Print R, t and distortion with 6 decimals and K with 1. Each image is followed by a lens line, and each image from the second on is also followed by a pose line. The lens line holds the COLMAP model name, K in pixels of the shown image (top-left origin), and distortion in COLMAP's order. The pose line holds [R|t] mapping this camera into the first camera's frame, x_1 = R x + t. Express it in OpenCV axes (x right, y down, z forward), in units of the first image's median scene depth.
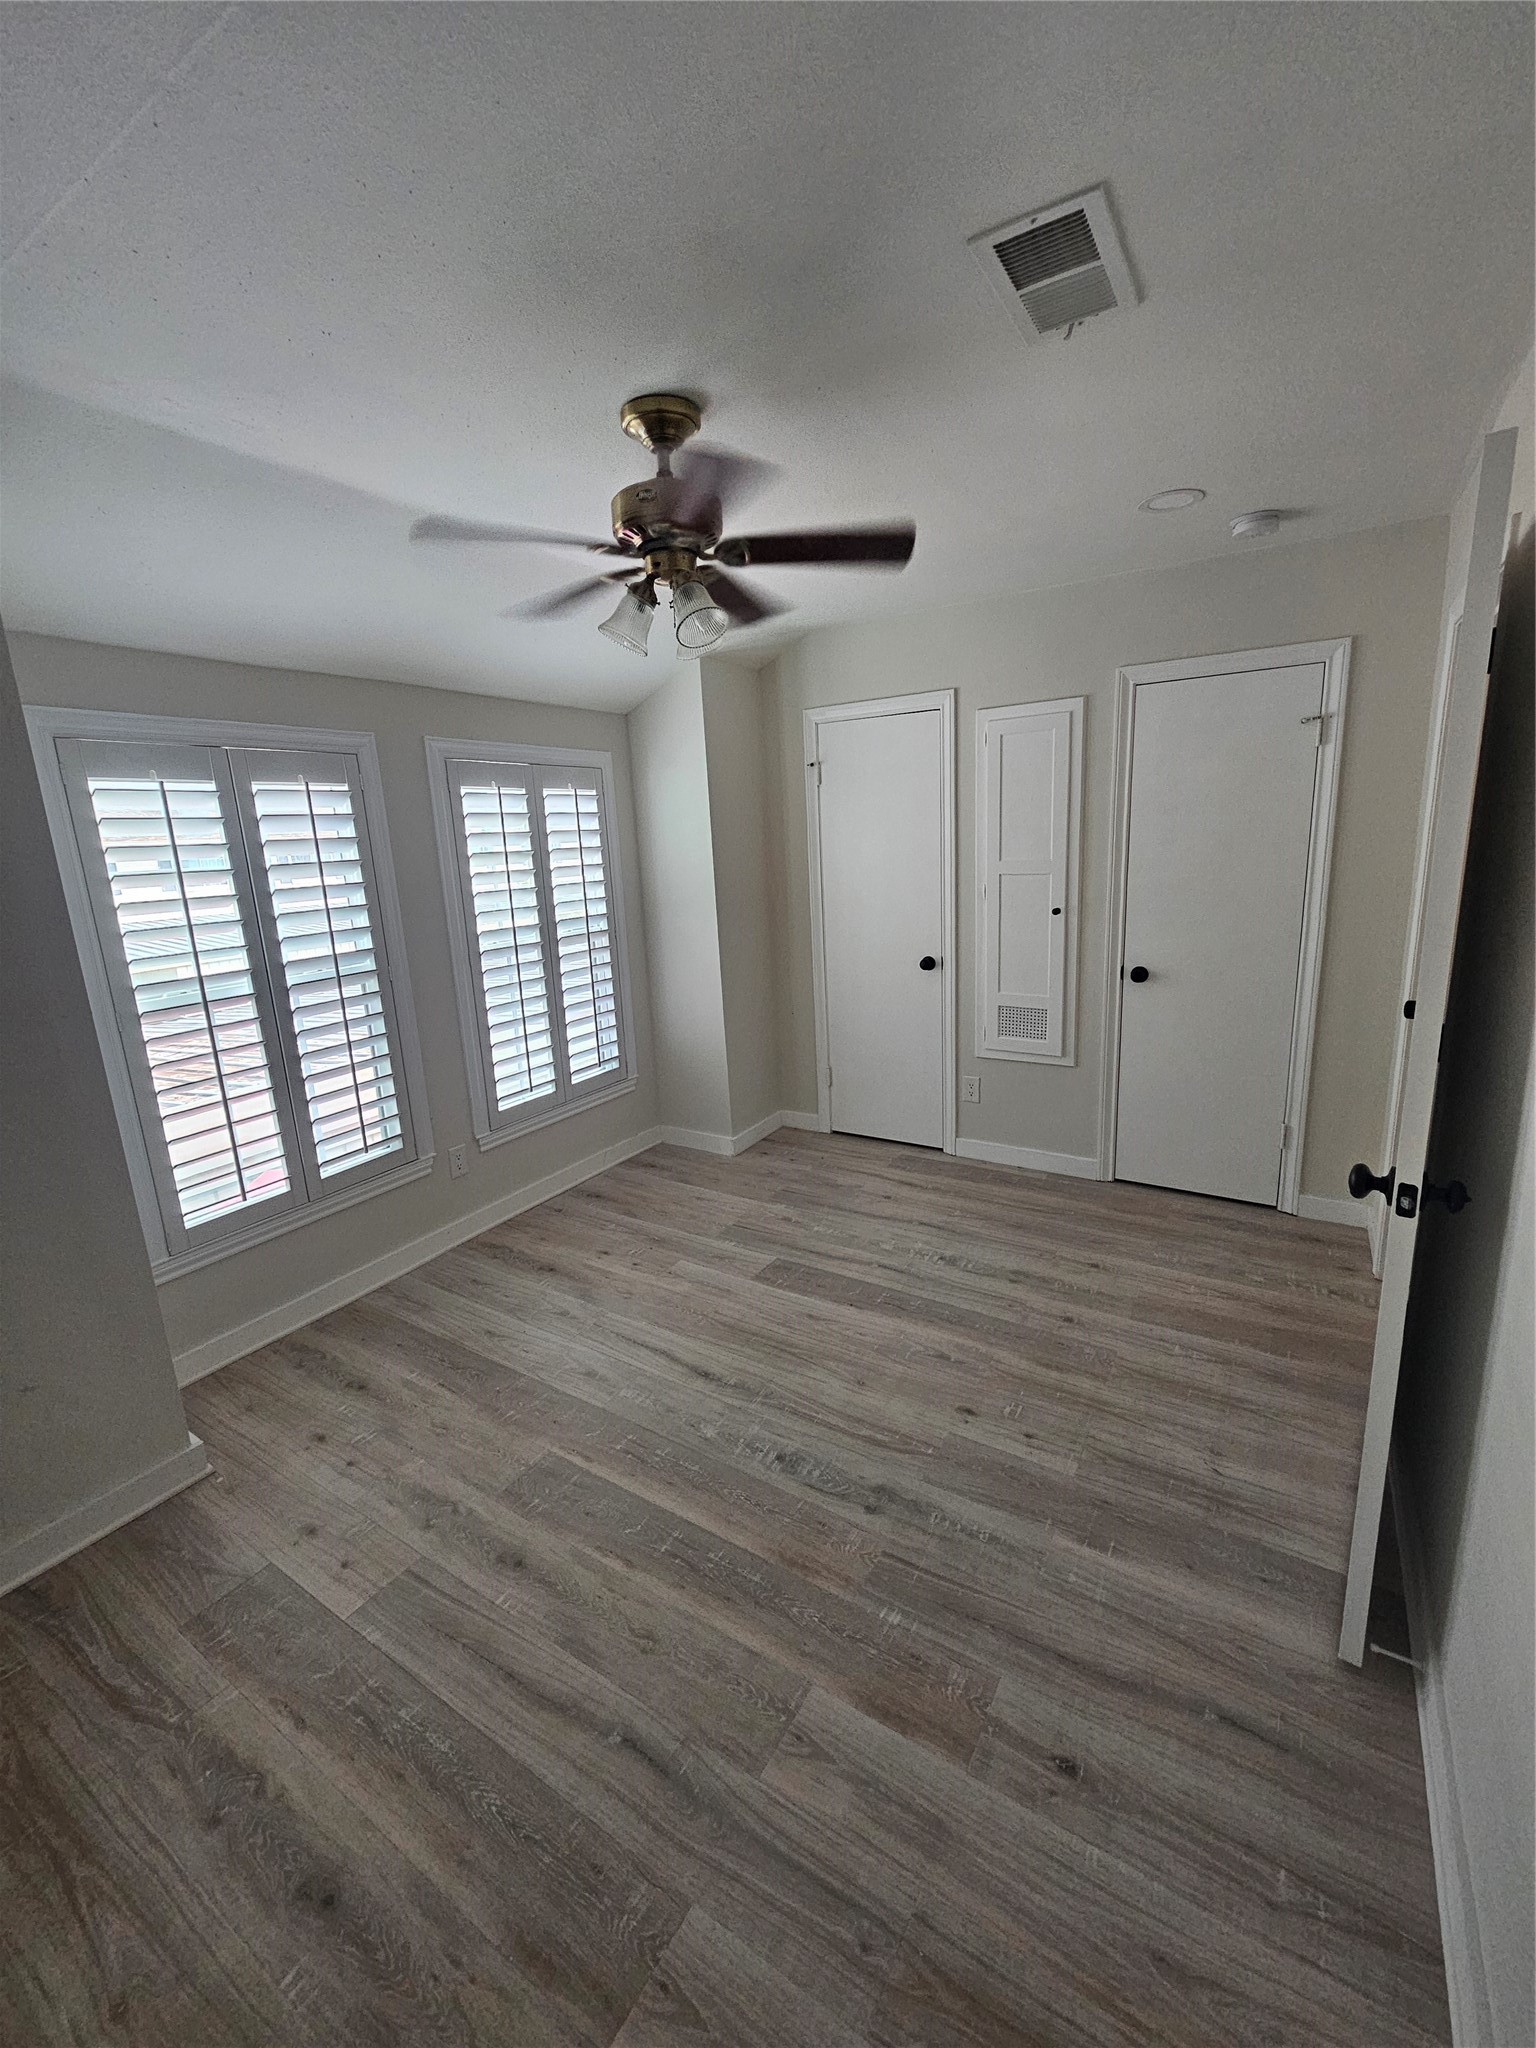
lens RADIAL K [[834.1, 0, 769.8], [0, 834.1, 1025.1], [0, 0, 1]] dist [0.001377, 0.000142]
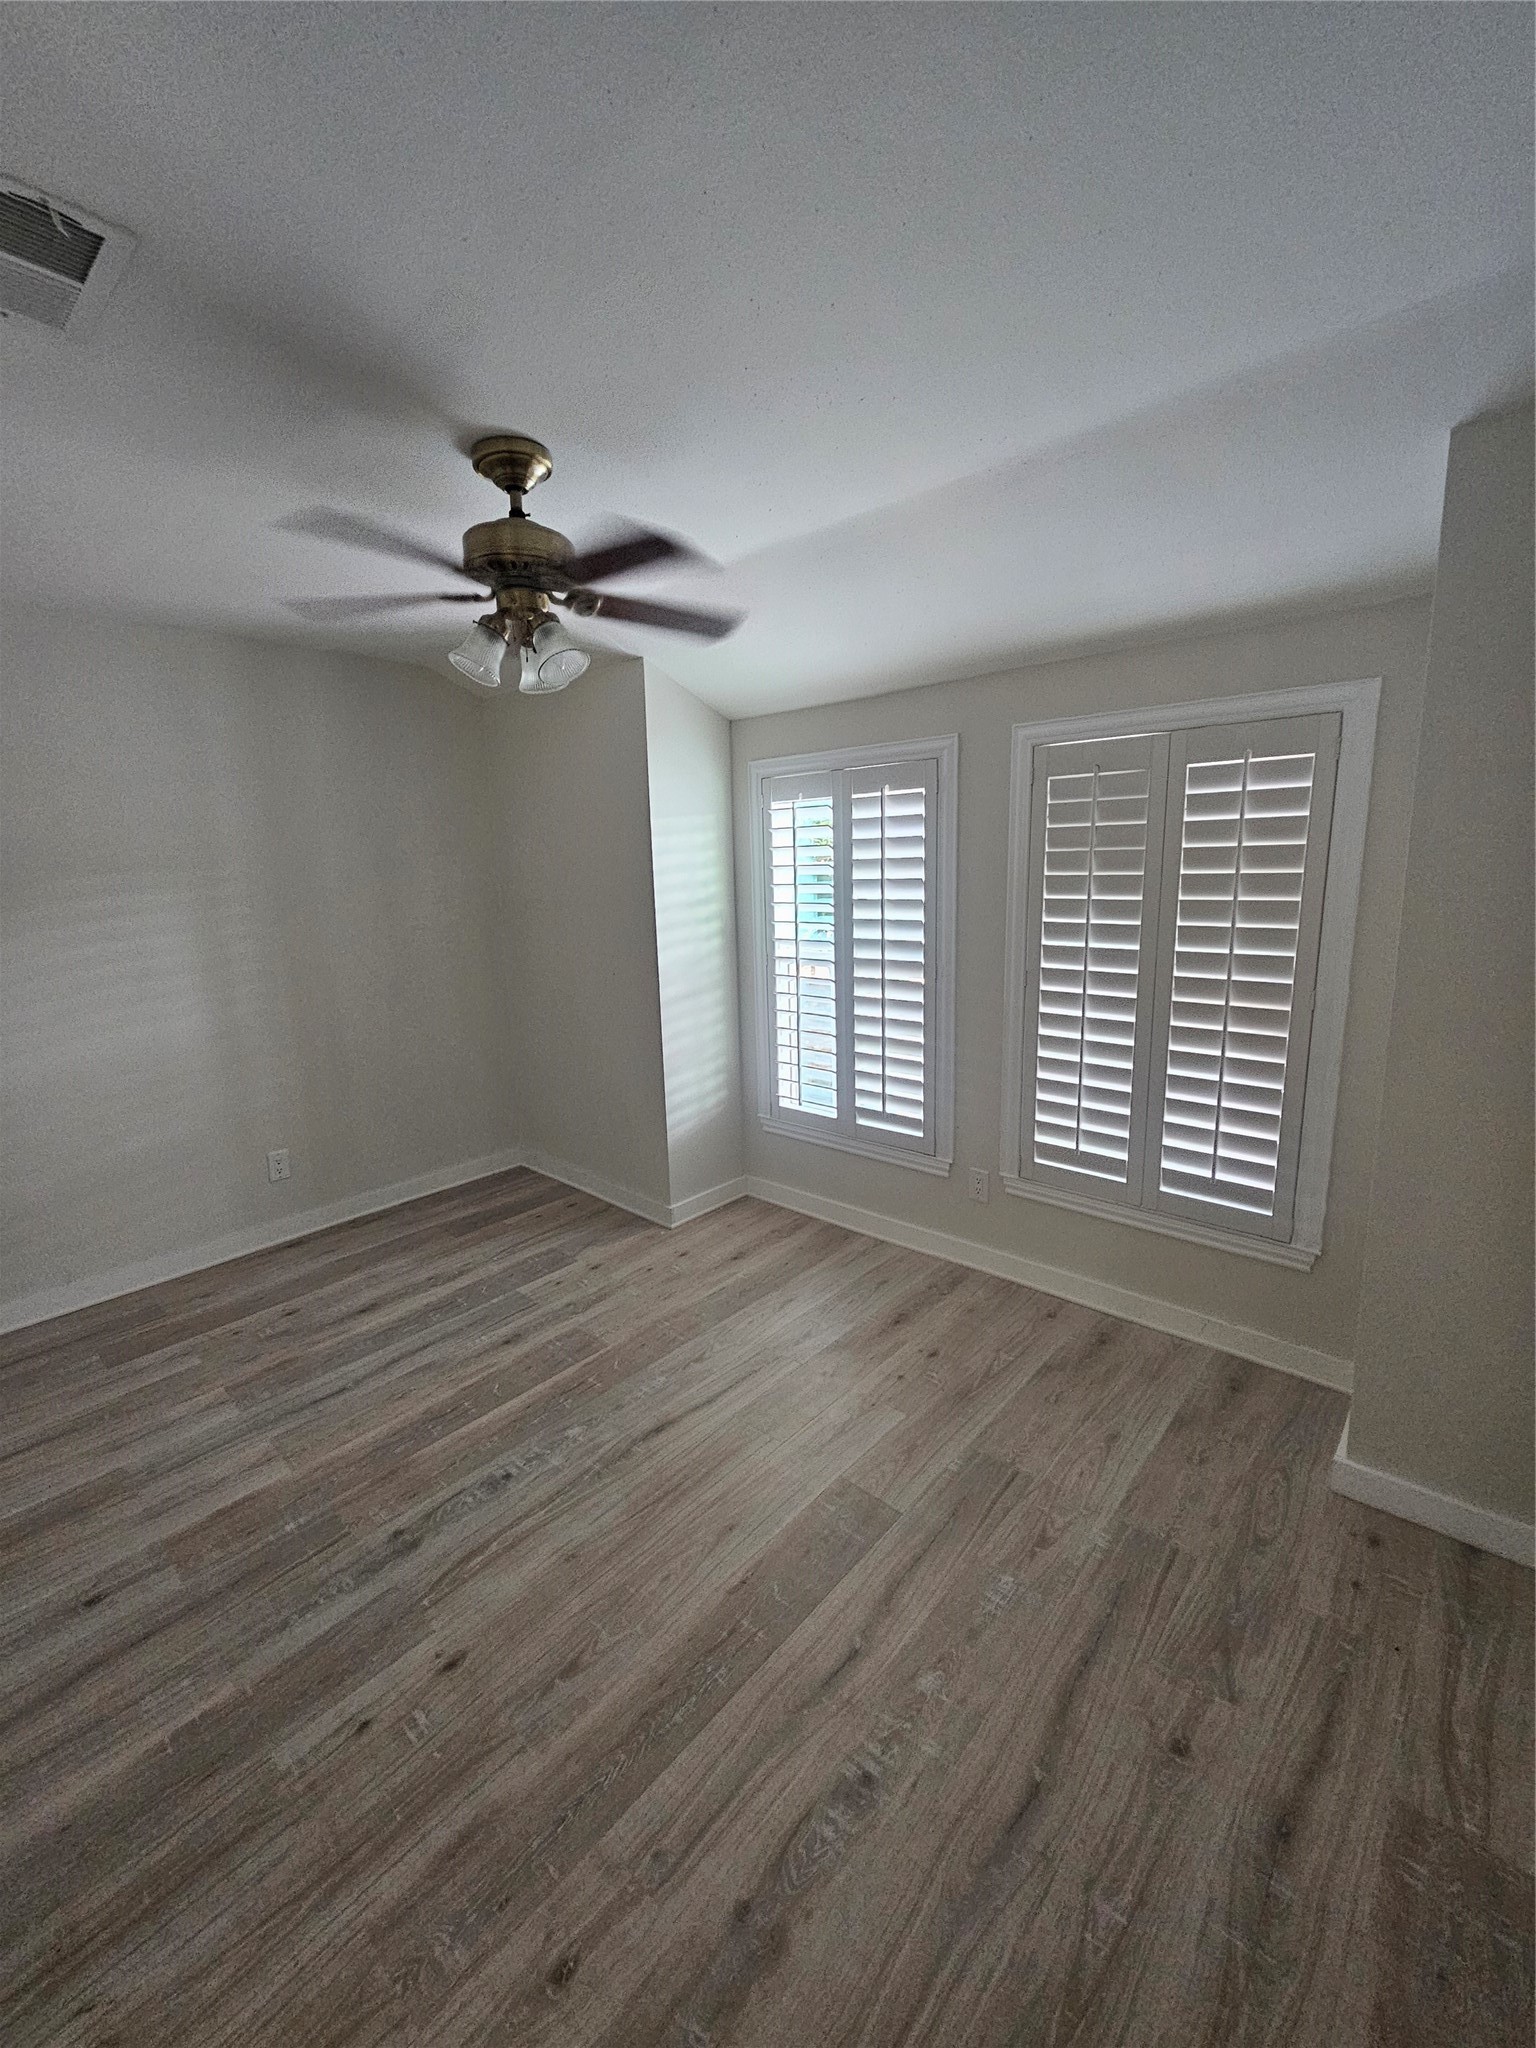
lens RADIAL K [[834.1, 0, 755.8], [0, 834.1, 1017.8], [0, 0, 1]] dist [0.001377, 0.000142]
pose [[-0.165757, 0.234932, -0.957774, 0.711924], [-0.182614, 0.947100, 0.263918, -0.295243], [0.969111, 0.218650, -0.114087, 1.138469]]
